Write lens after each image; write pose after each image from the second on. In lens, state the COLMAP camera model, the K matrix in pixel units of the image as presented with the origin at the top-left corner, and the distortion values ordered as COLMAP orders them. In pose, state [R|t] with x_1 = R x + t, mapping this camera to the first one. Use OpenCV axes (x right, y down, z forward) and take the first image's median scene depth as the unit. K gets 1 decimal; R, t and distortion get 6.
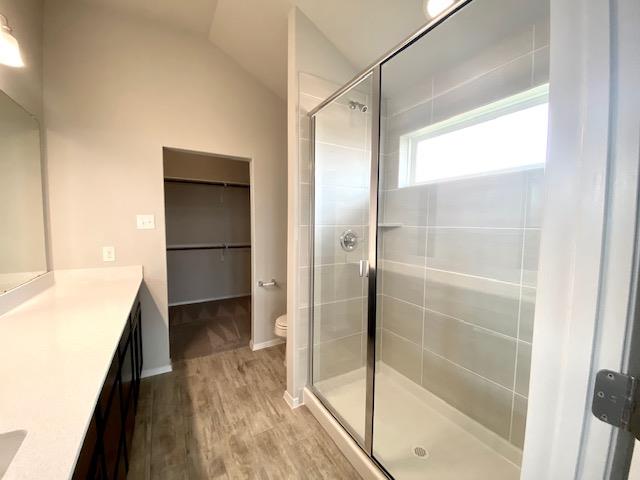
lens RADIAL K [[261.5, 0, 320.0], [0, 261.5, 240.0], [0, 0, 1]] dist [0.021661, -0.020747]
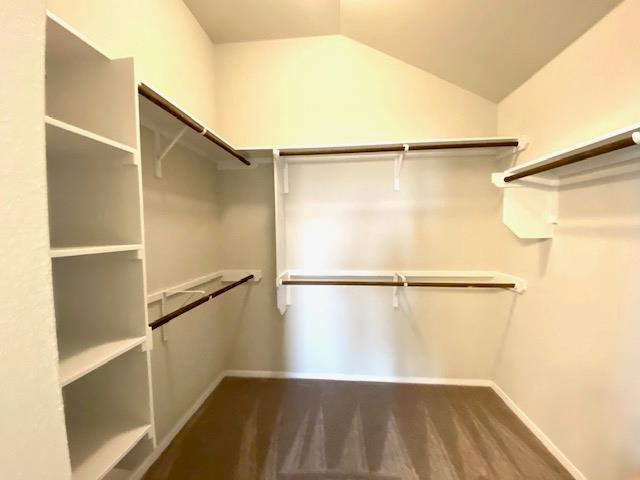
lens RADIAL K [[261.5, 0, 320.0], [0, 261.5, 240.0], [0, 0, 1]] dist [0.021661, -0.020747]
pose [[0.808345, 0.011025, -0.588605, -0.402853], [-0.021923, 0.999695, -0.011383, -0.080031], [0.588300, 0.022105, 0.808340, 1.041627]]
